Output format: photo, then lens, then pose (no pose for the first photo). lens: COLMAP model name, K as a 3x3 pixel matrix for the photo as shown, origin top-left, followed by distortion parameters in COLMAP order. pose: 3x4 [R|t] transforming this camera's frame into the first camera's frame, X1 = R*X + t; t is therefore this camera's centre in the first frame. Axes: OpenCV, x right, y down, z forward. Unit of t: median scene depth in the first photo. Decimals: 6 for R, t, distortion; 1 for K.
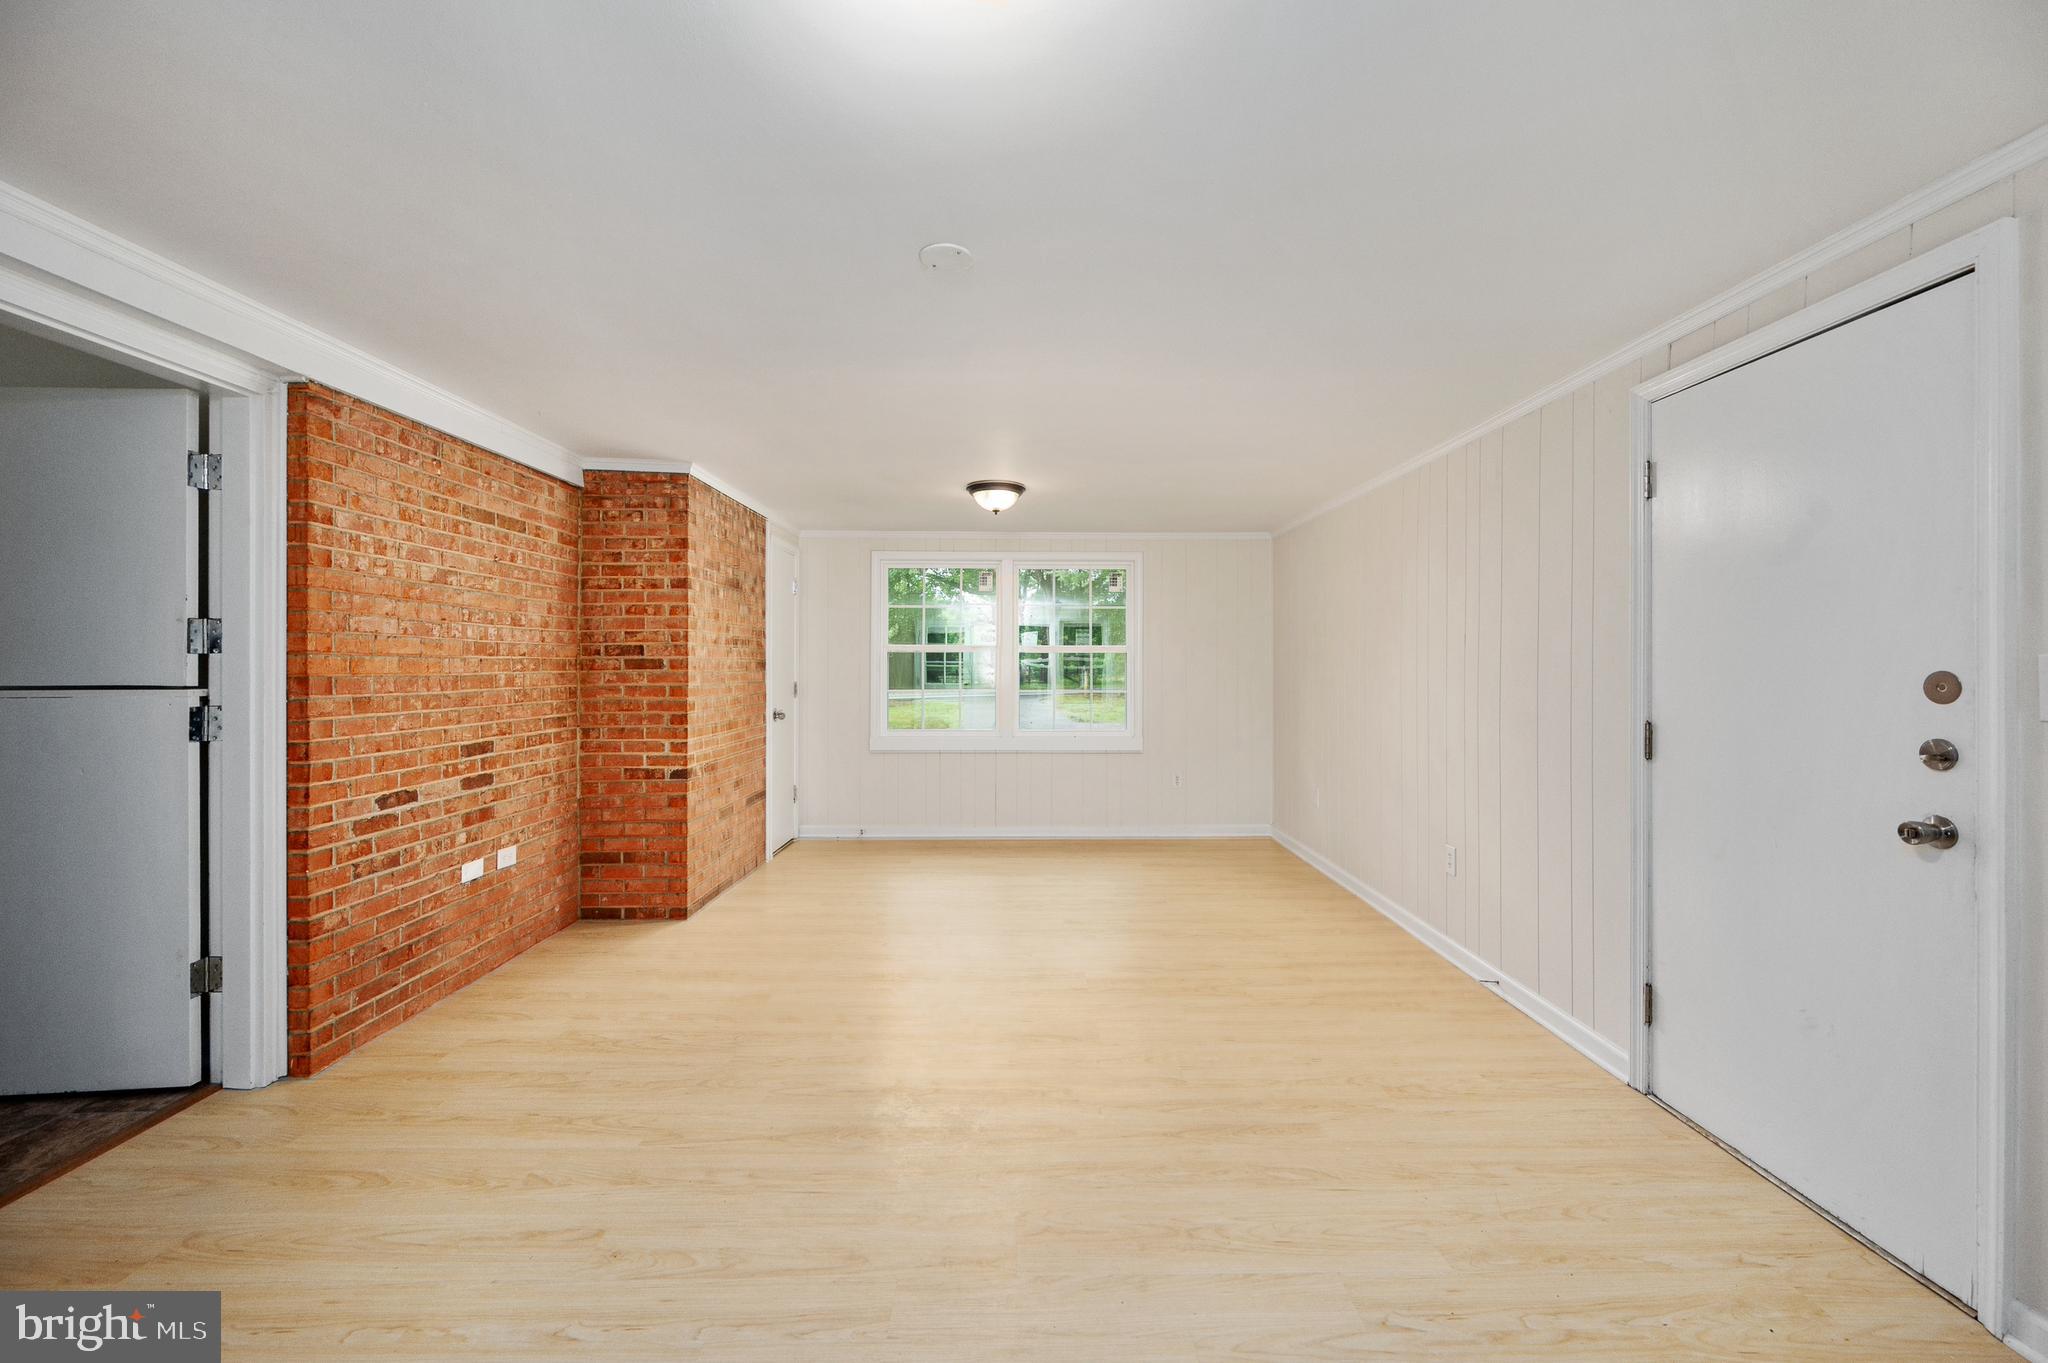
lens RADIAL K [[820.8, 0, 1028.7], [0, 820.8, 677.3], [0, 0, 1]] dist [0.000159, 0.000110]
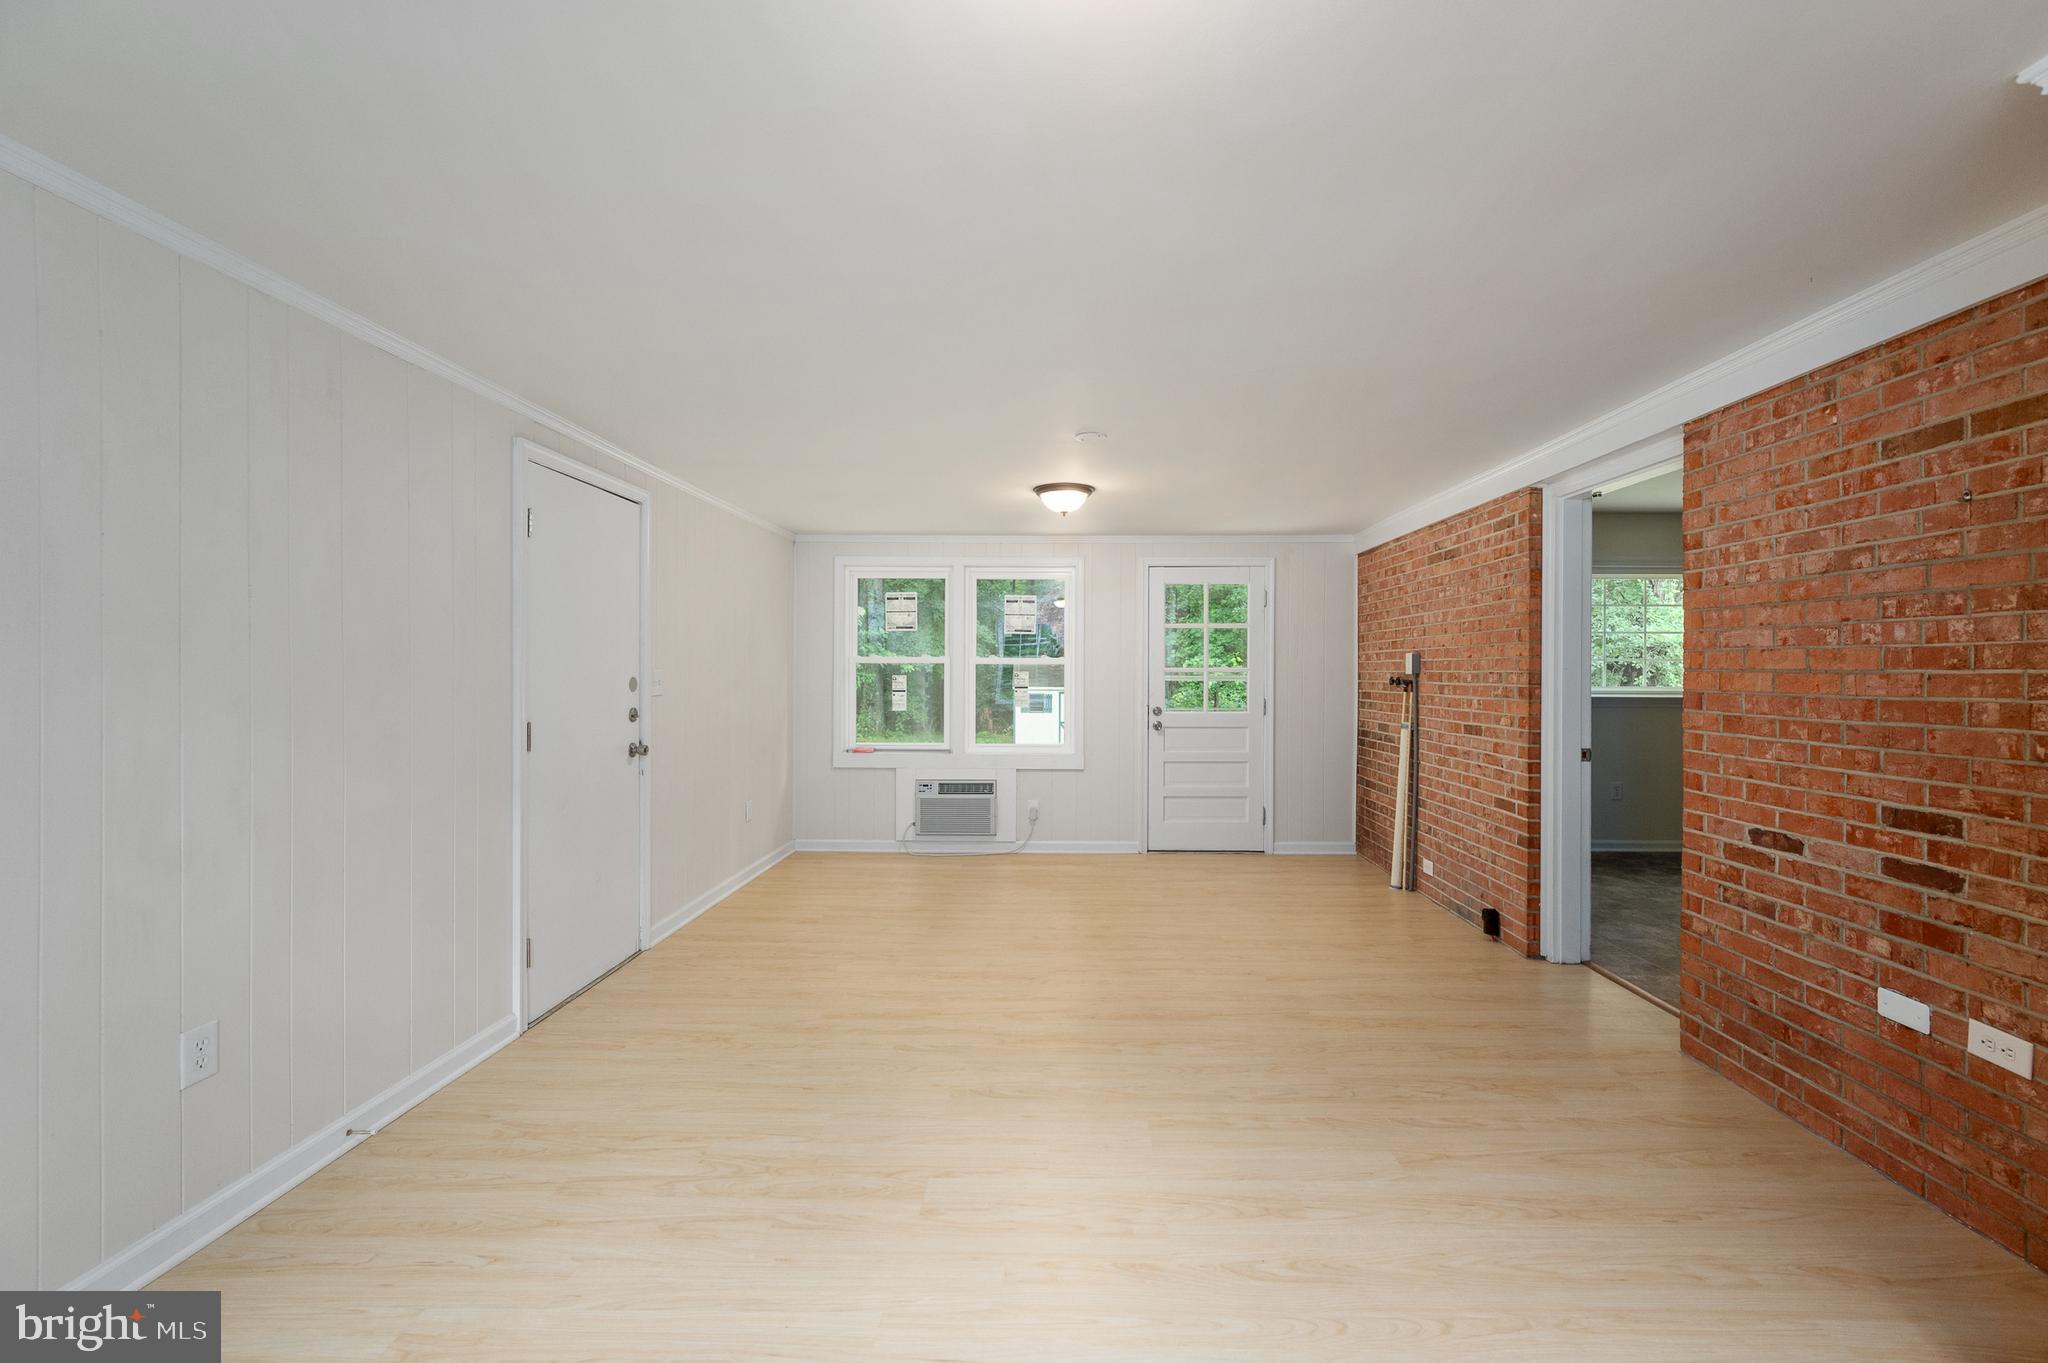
lens RADIAL K [[820.8, 0, 1025.9], [0, 820.8, 672.6], [0, 0, 1]] dist [0.000159, 0.000110]
pose [[-0.998362, -0.005031, 0.056985, -0.042782], [-0.004161, 0.999873, 0.015381, -0.033749], [-0.057055, 0.015119, -0.998257, 1.817961]]
